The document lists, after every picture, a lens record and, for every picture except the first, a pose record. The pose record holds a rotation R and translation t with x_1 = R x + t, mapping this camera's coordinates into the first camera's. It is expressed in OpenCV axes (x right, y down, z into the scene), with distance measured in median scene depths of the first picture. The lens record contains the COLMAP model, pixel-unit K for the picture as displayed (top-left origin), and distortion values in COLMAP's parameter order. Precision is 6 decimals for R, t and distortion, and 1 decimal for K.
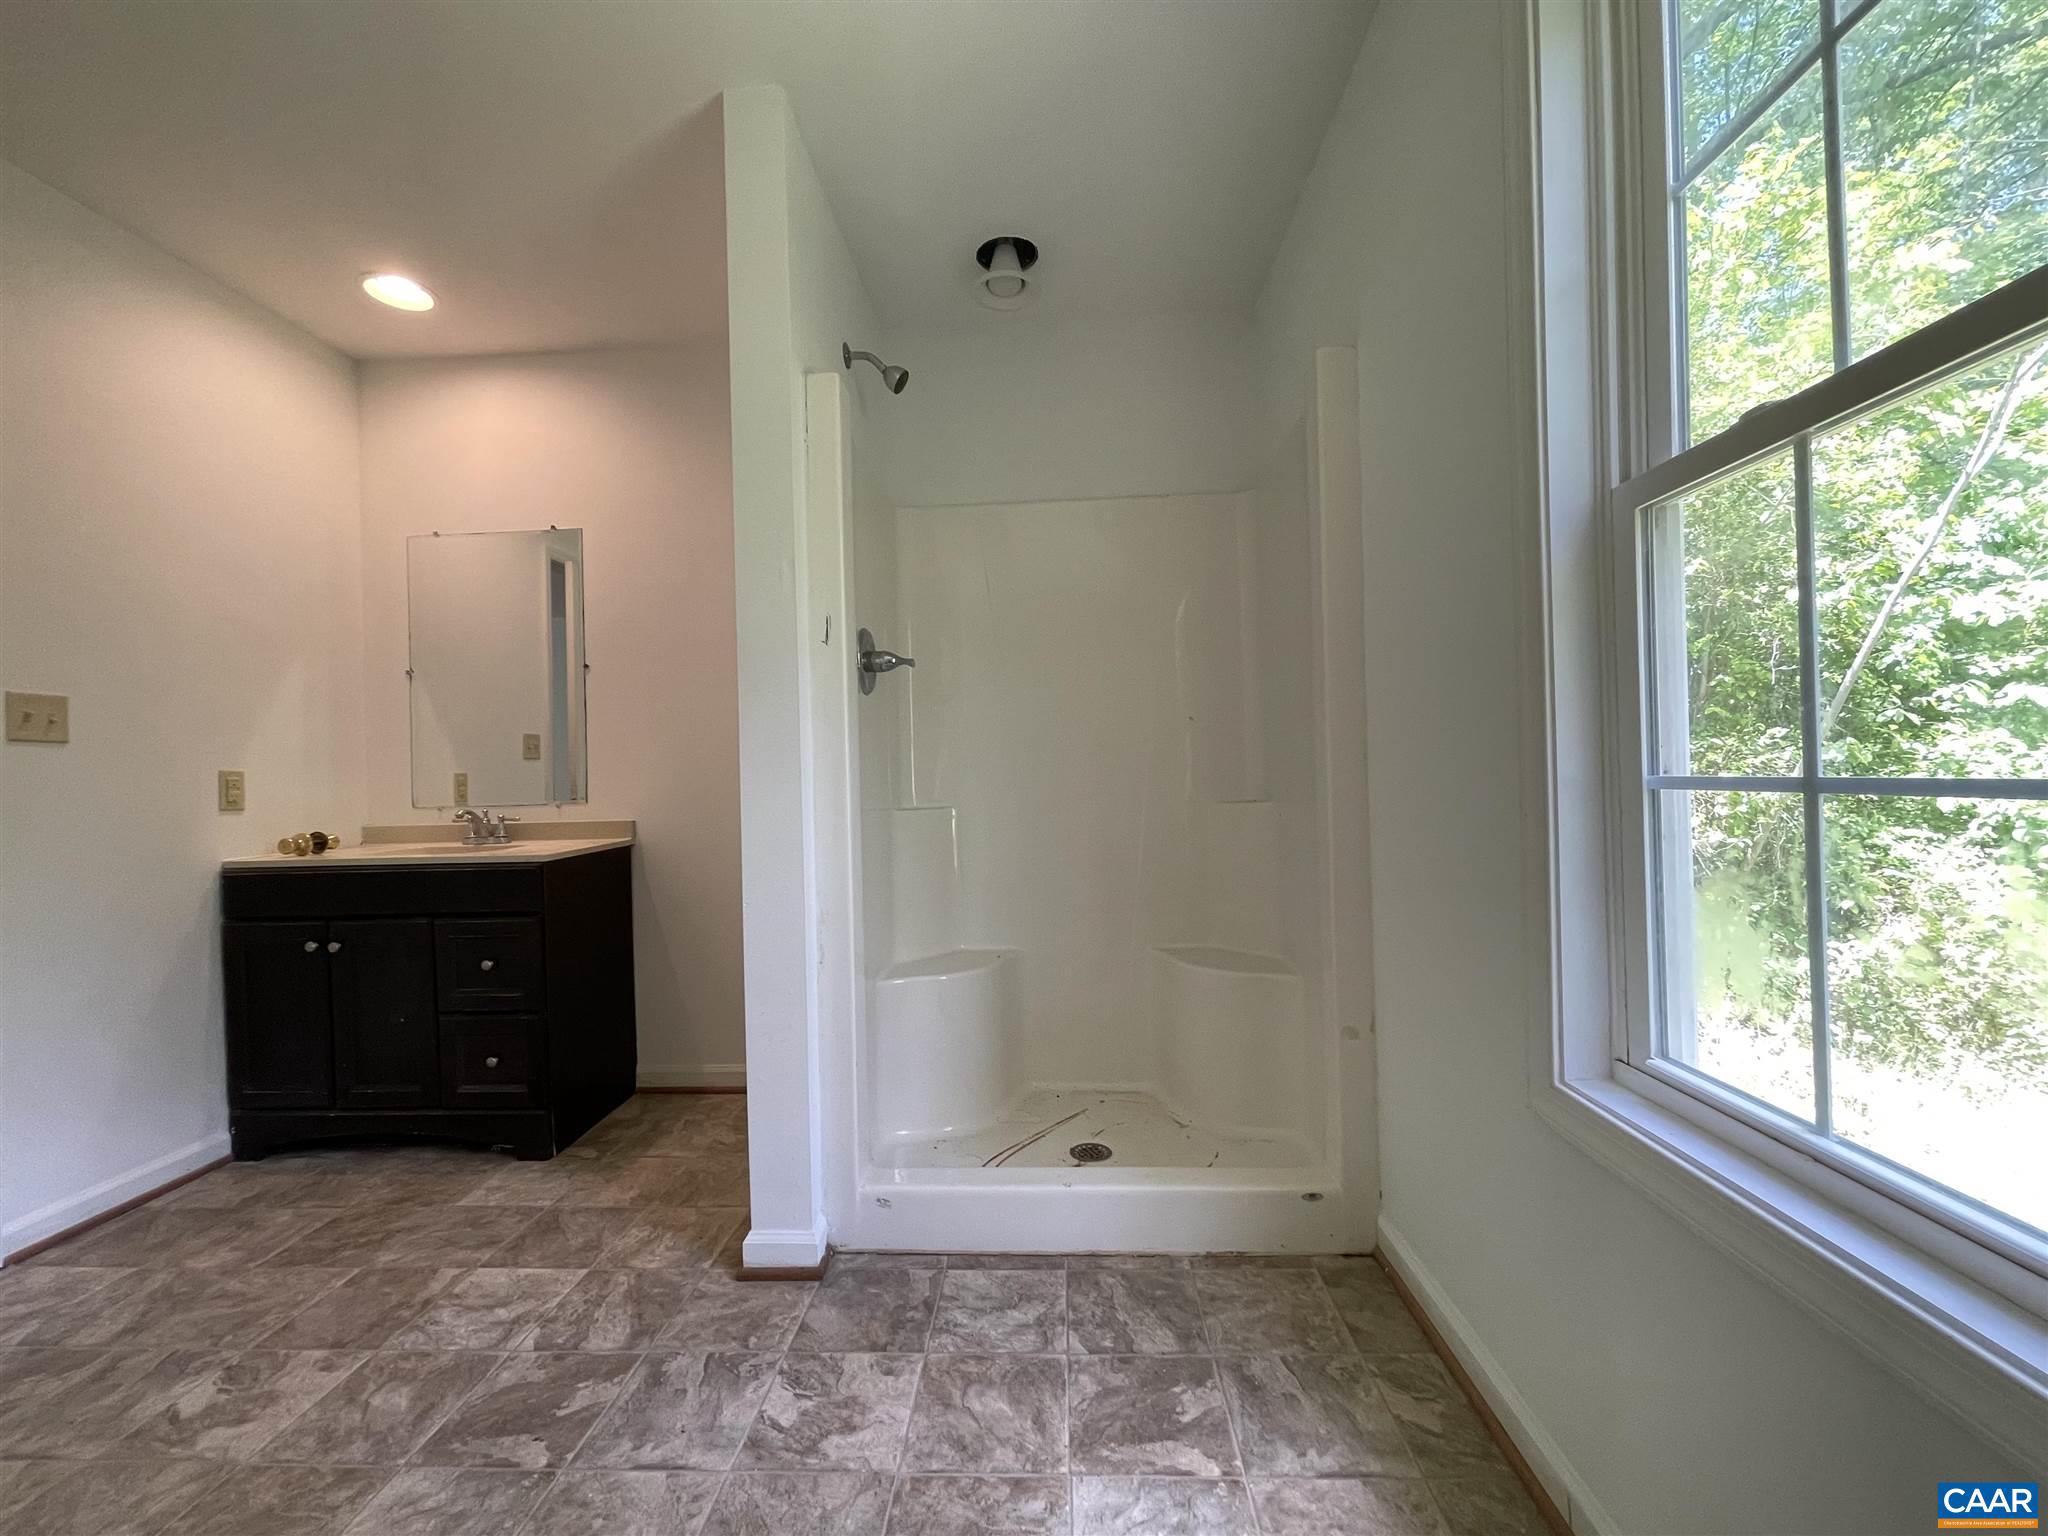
lens RADIAL K [[823.6, 0, 1019.5], [0, 823.6, 770.2], [0, 0, 1]] dist [0.000104, 0.000046]
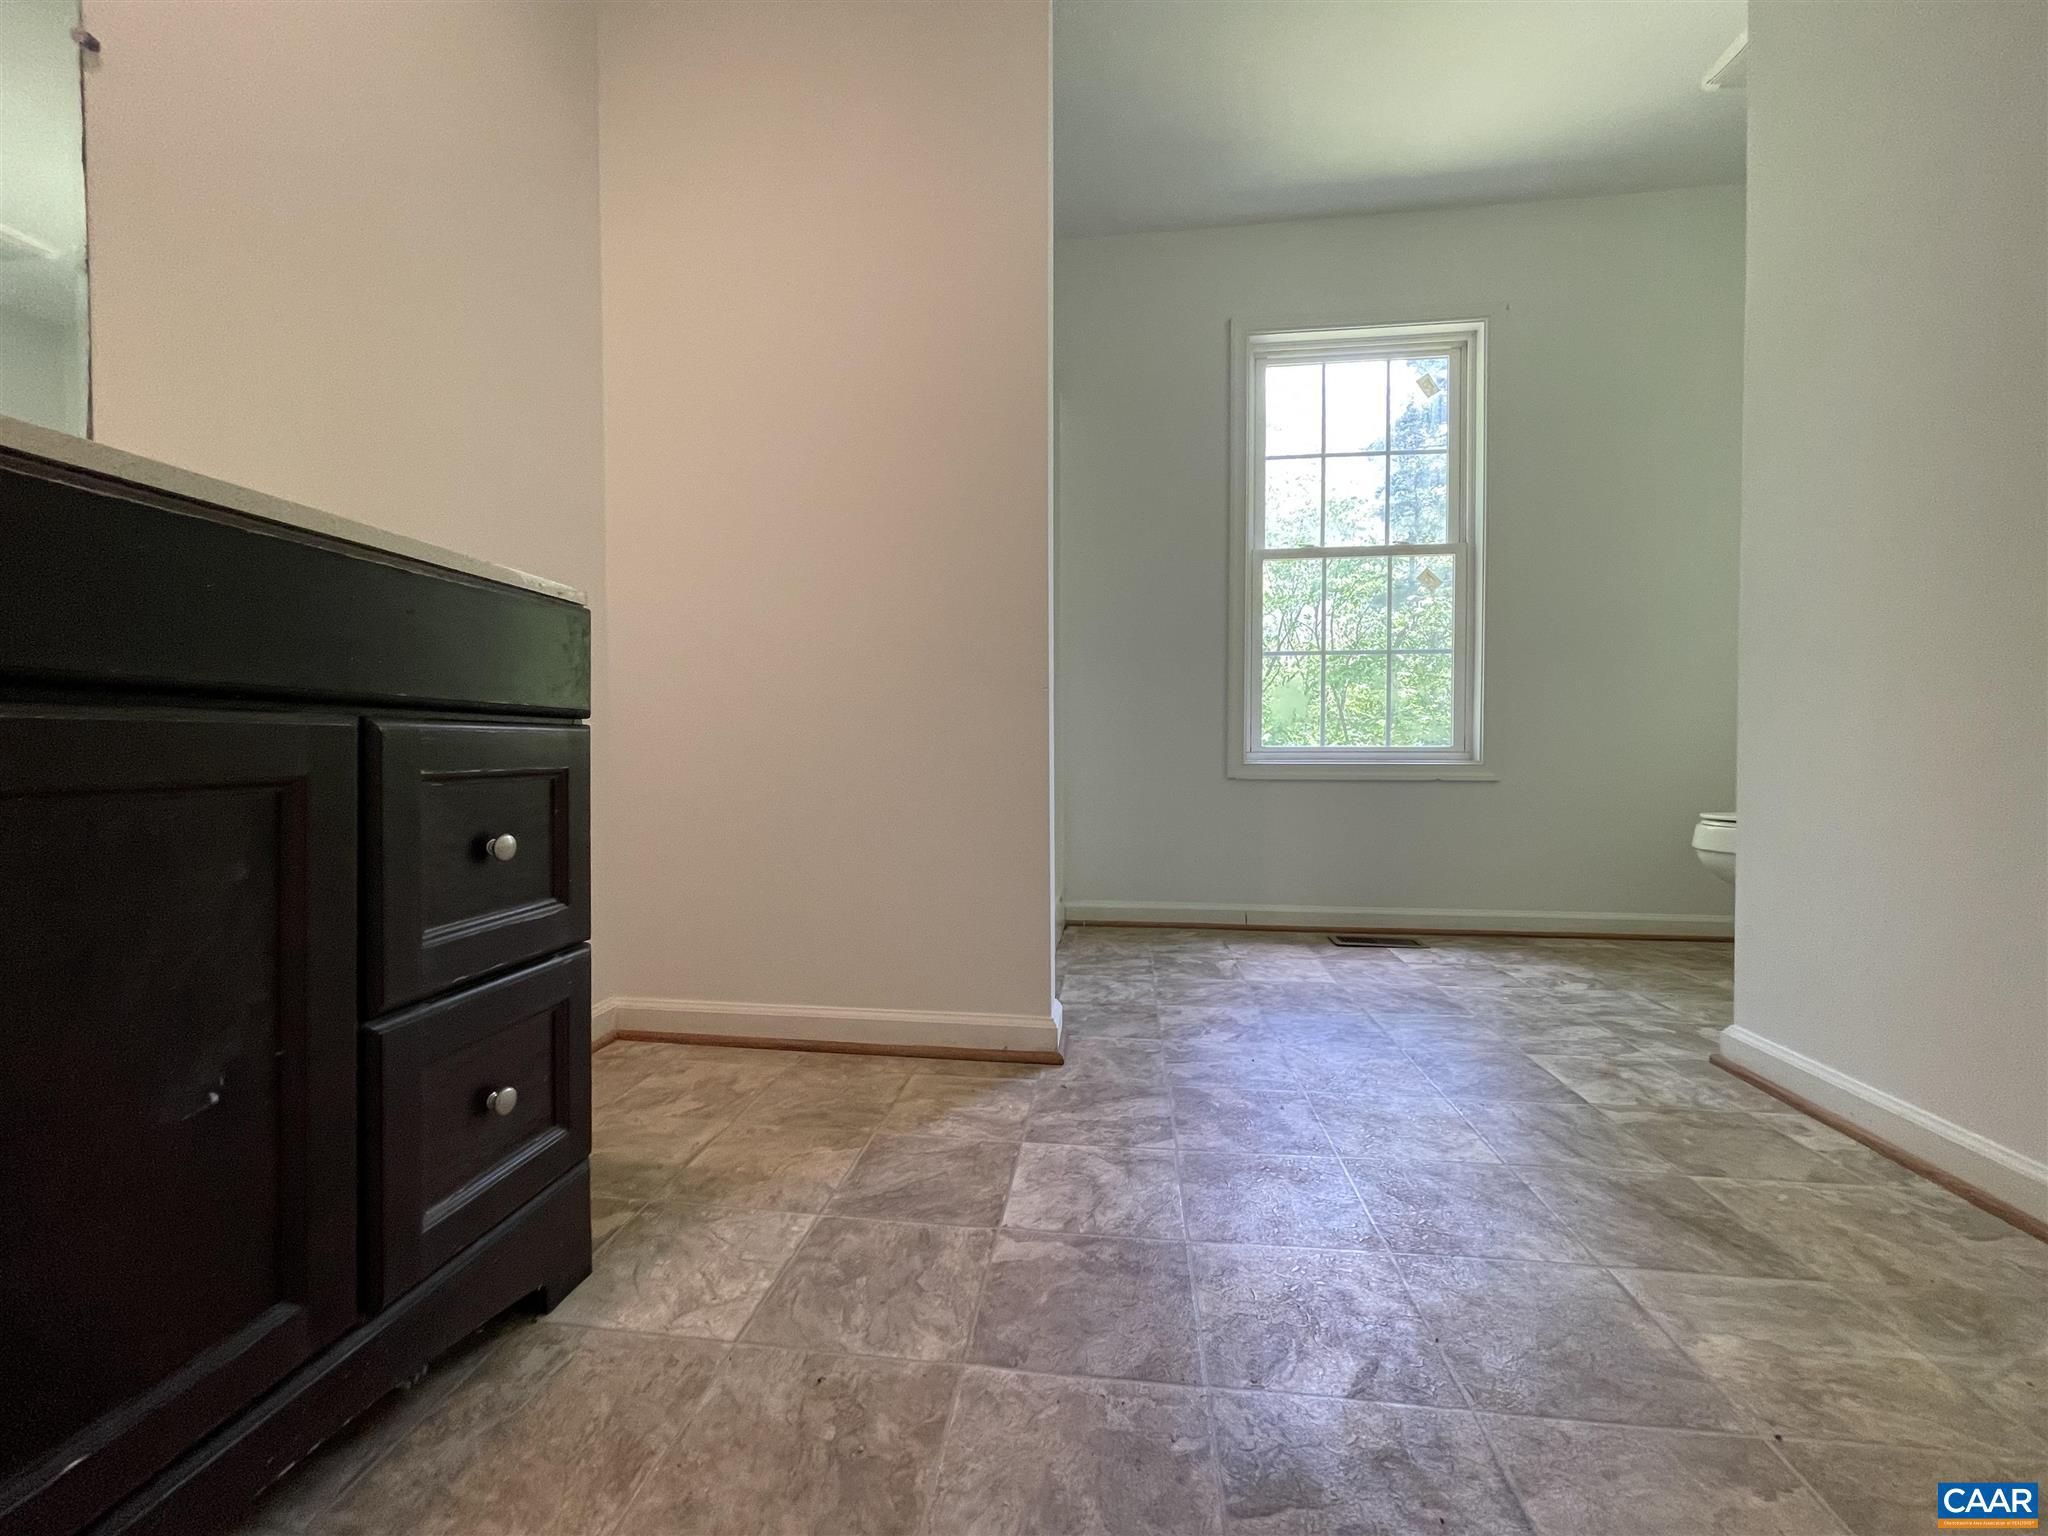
lens RADIAL K [[823.6, 0, 1019.5], [0, 823.6, 770.2], [0, 0, 1]] dist [0.000104, 0.000046]
pose [[0.081237, -0.006062, 0.996676, -1.333517], [-0.013722, 0.999880, 0.007200, 0.252793], [-0.996600, -0.014261, 0.081144, 0.968054]]
